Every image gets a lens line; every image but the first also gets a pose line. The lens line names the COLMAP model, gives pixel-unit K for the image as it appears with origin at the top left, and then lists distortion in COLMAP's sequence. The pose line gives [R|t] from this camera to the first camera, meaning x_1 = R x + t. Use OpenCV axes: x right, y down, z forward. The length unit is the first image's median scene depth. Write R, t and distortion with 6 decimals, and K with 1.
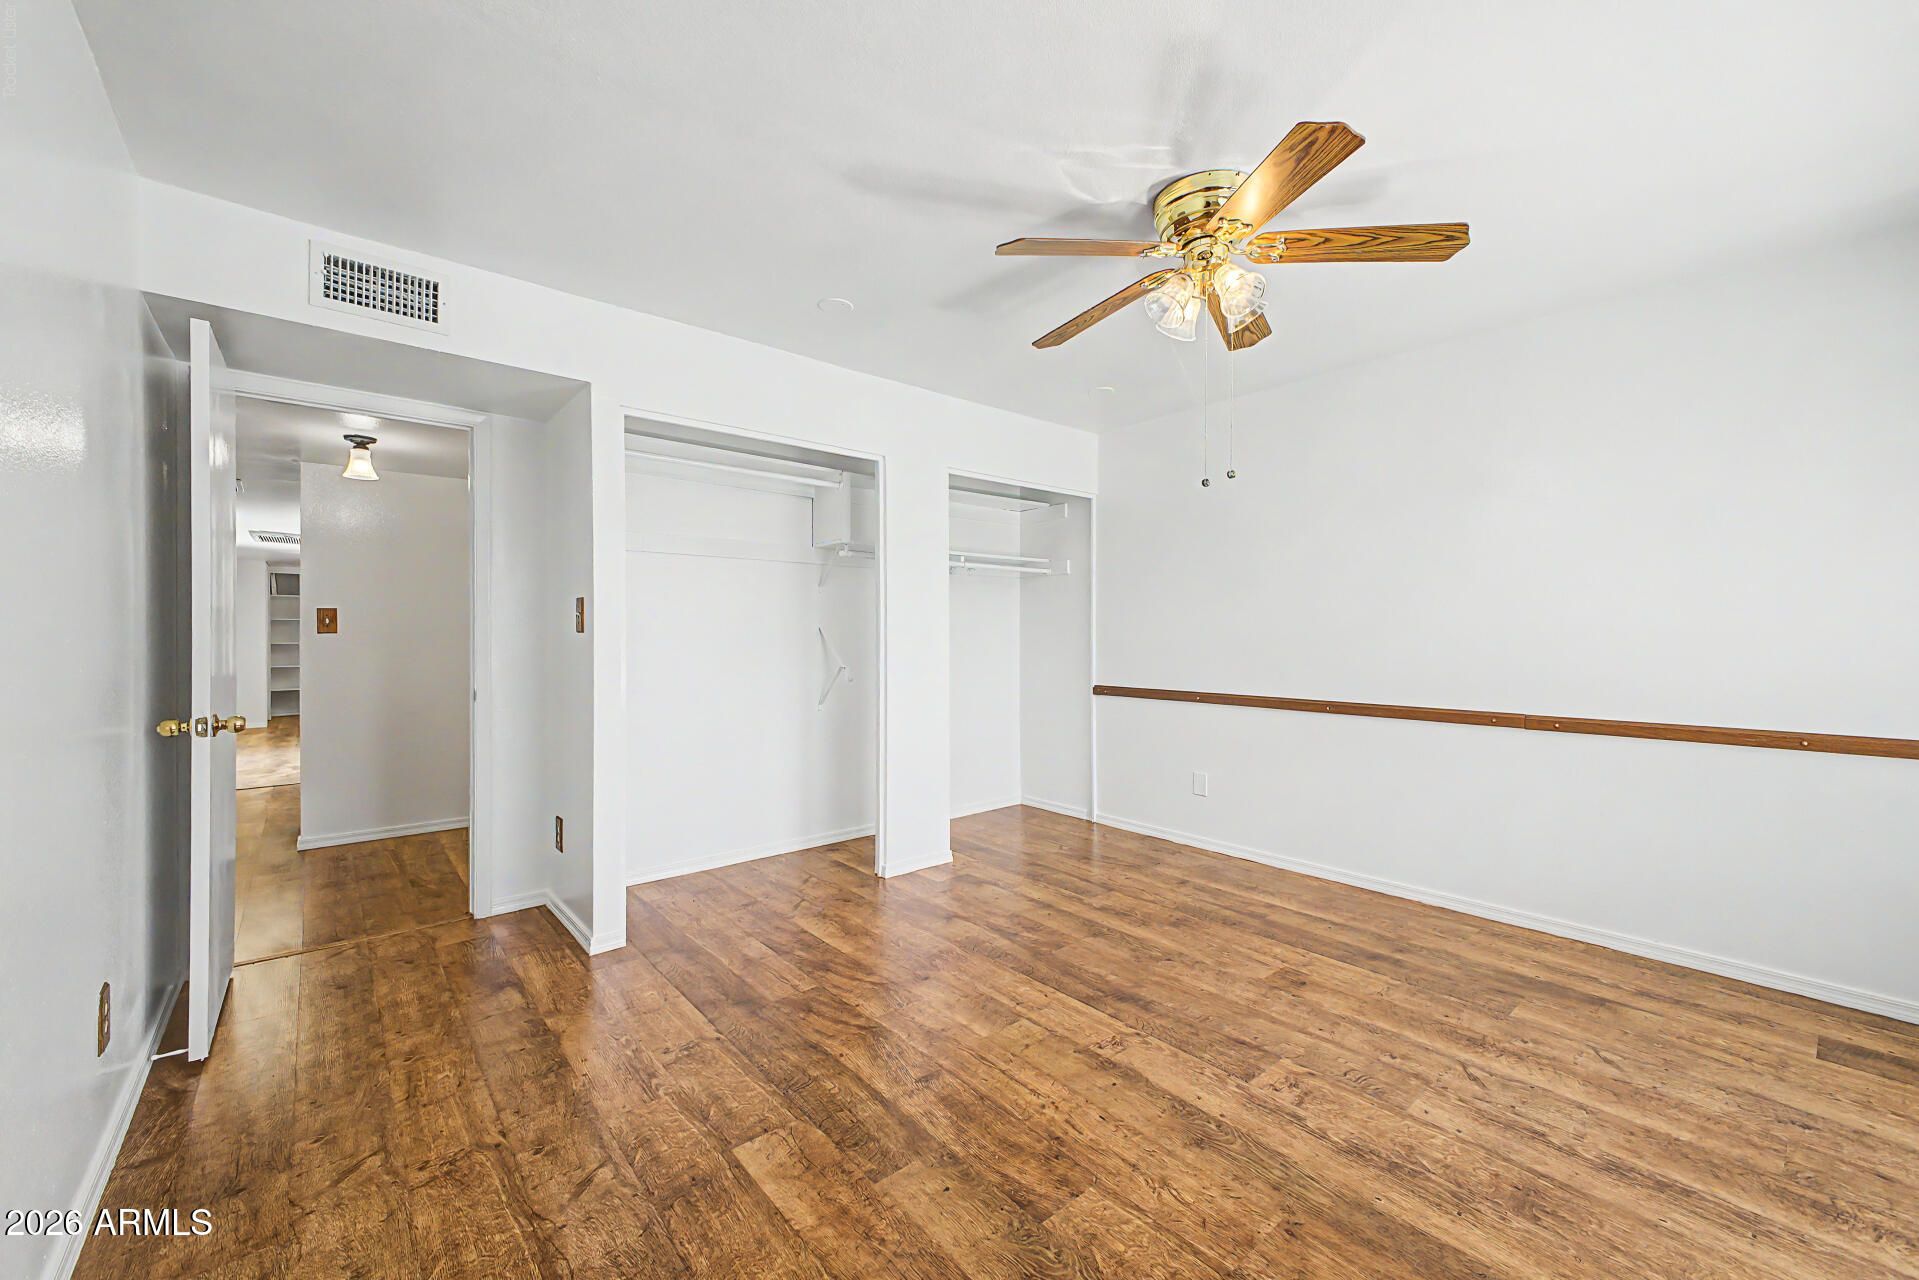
lens RADIAL K [[760.1, 0, 963.4], [0, 760.1, 630.4], [0, 0, 1]] dist [0.018069, -0.000281]
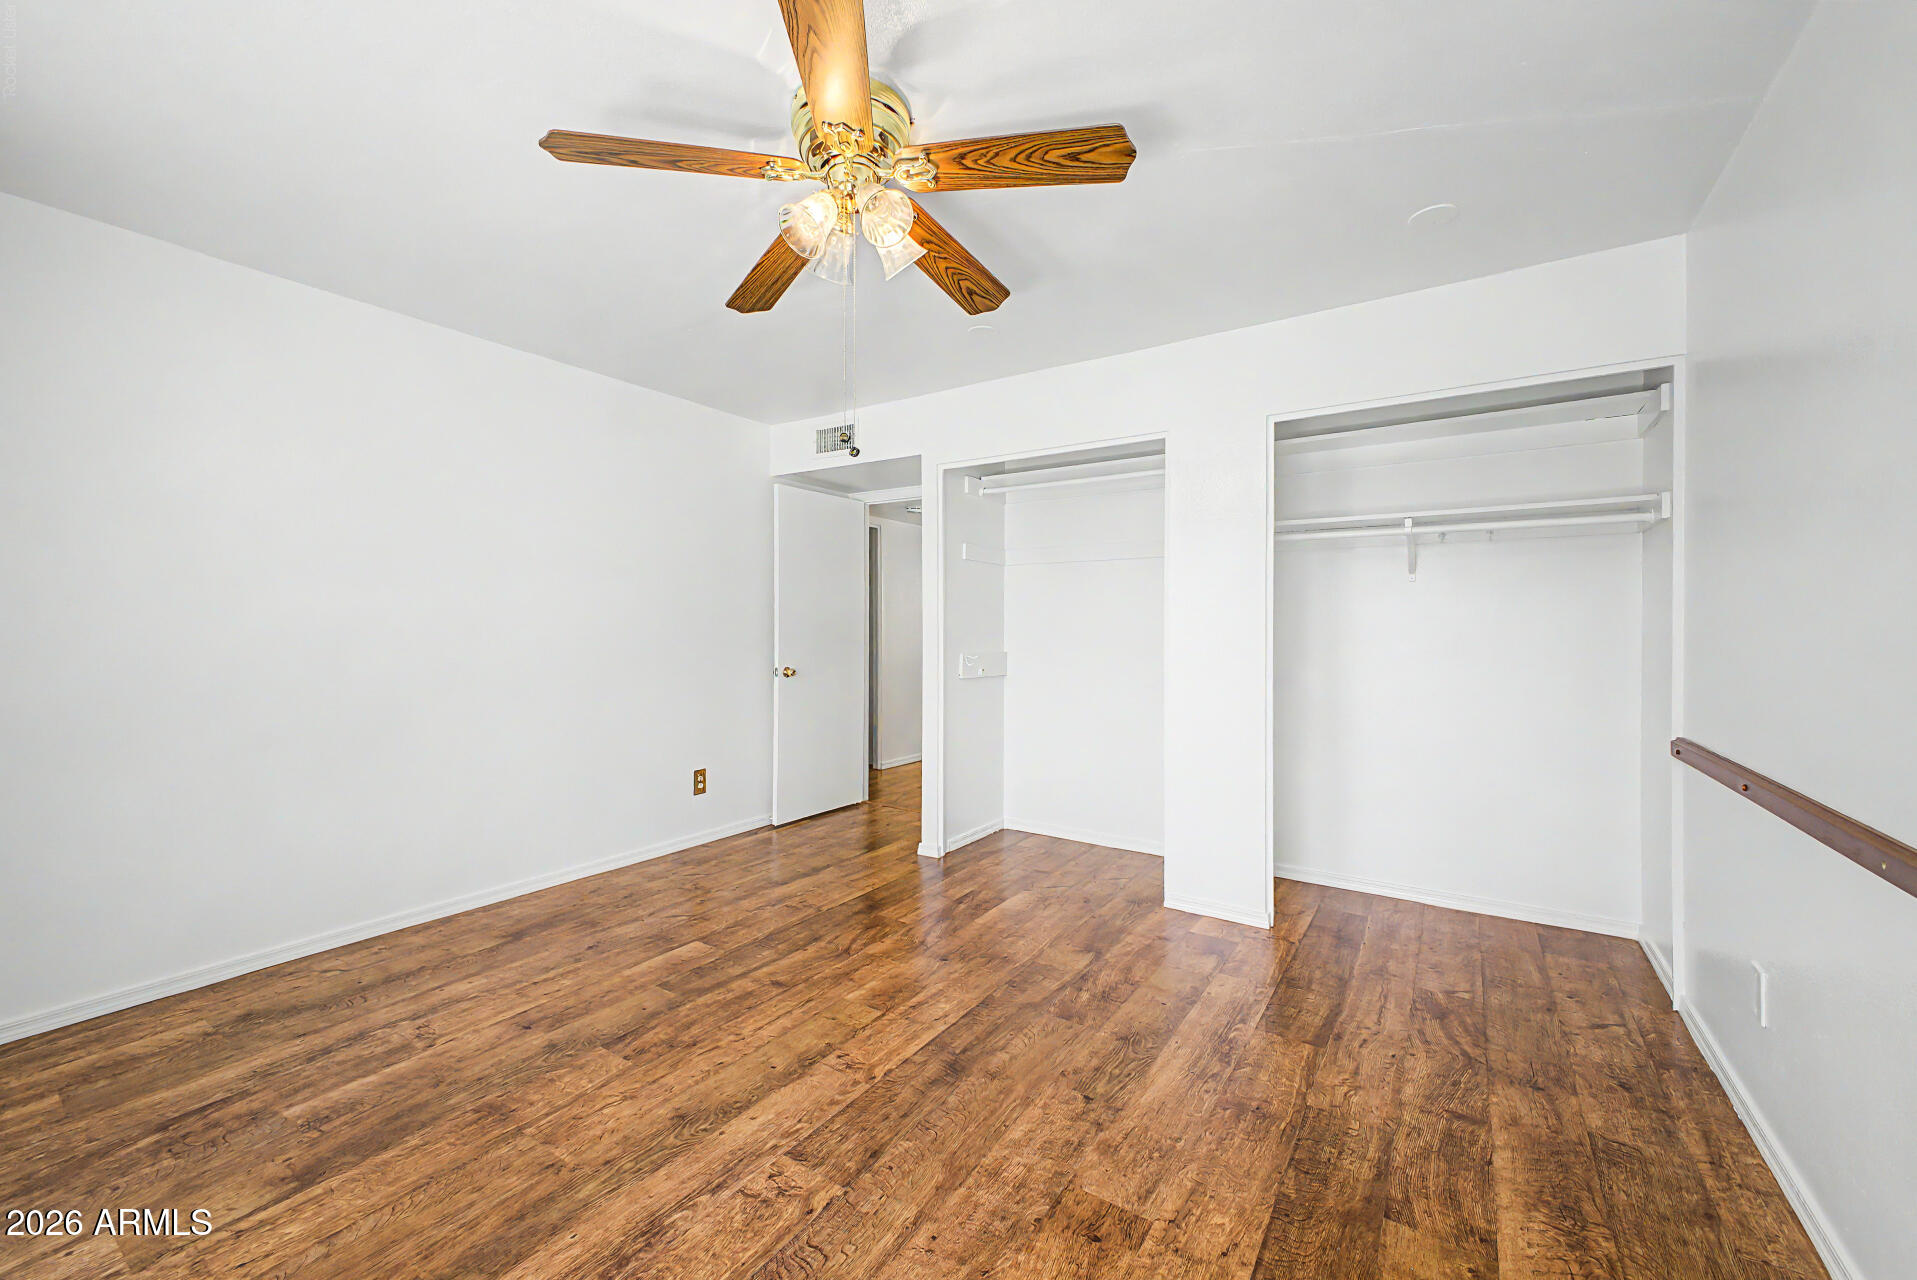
lens RADIAL K [[759.3, 0, 962.4], [0, 759.3, 630.4], [0, 0, 1]] dist [0.018069, -0.000281]
pose [[0.271503, 0.003464, -0.962431, 0.943969], [0.000844, 0.999992, 0.003837, -0.000558], [0.962437, -0.001854, 0.271498, 0.724852]]
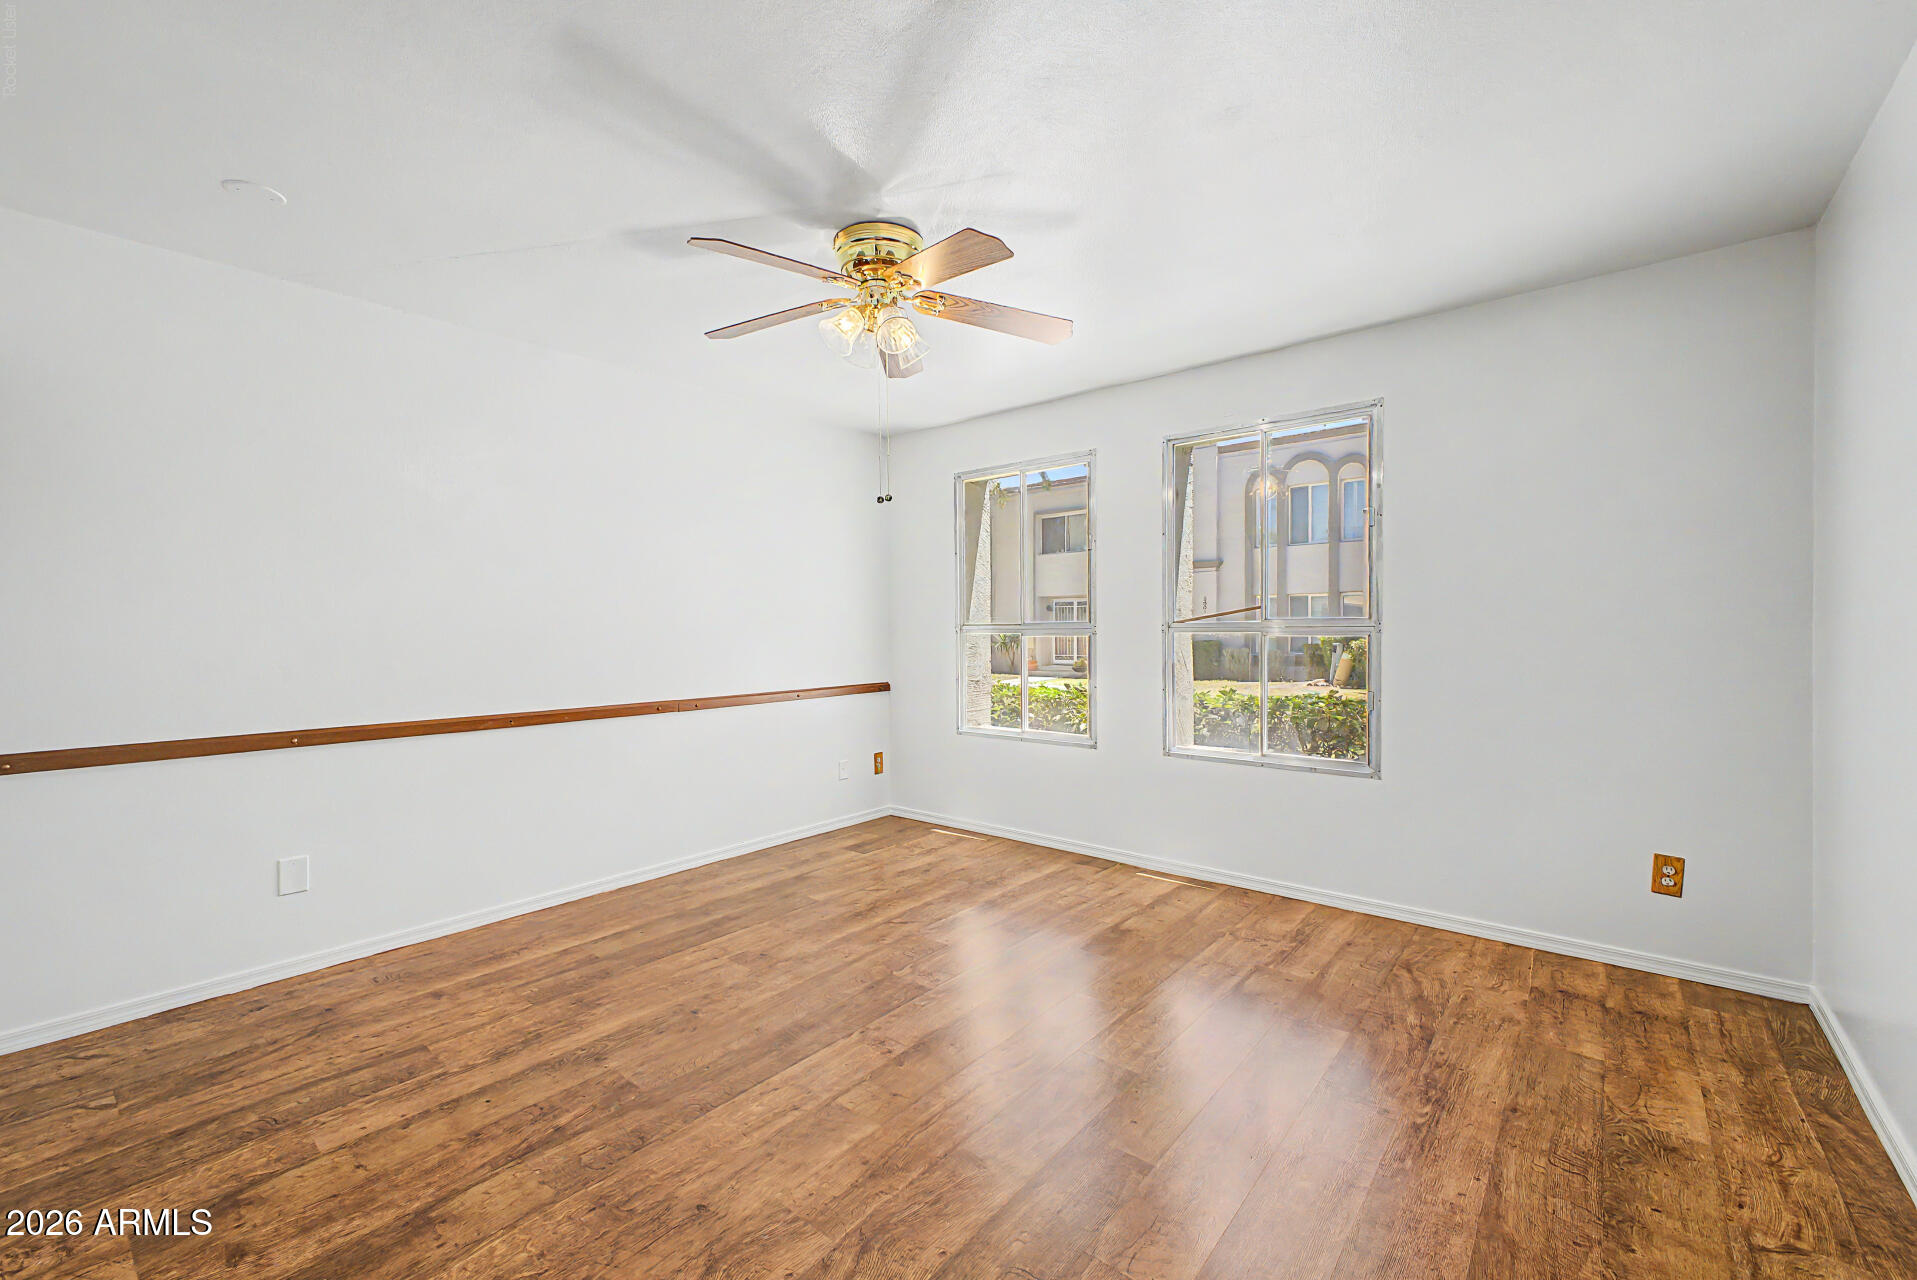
lens RADIAL K [[775.2, 0, 957.5], [0, 775.2, 631.7], [0, 0, 1]] dist [0.036380, -0.009972]
pose [[-0.167213, 0.002640, 0.985917, -0.684513], [0.004331, 0.999989, -0.001943, 0.001961], [-0.985911, 0.003946, -0.167222, 0.883531]]
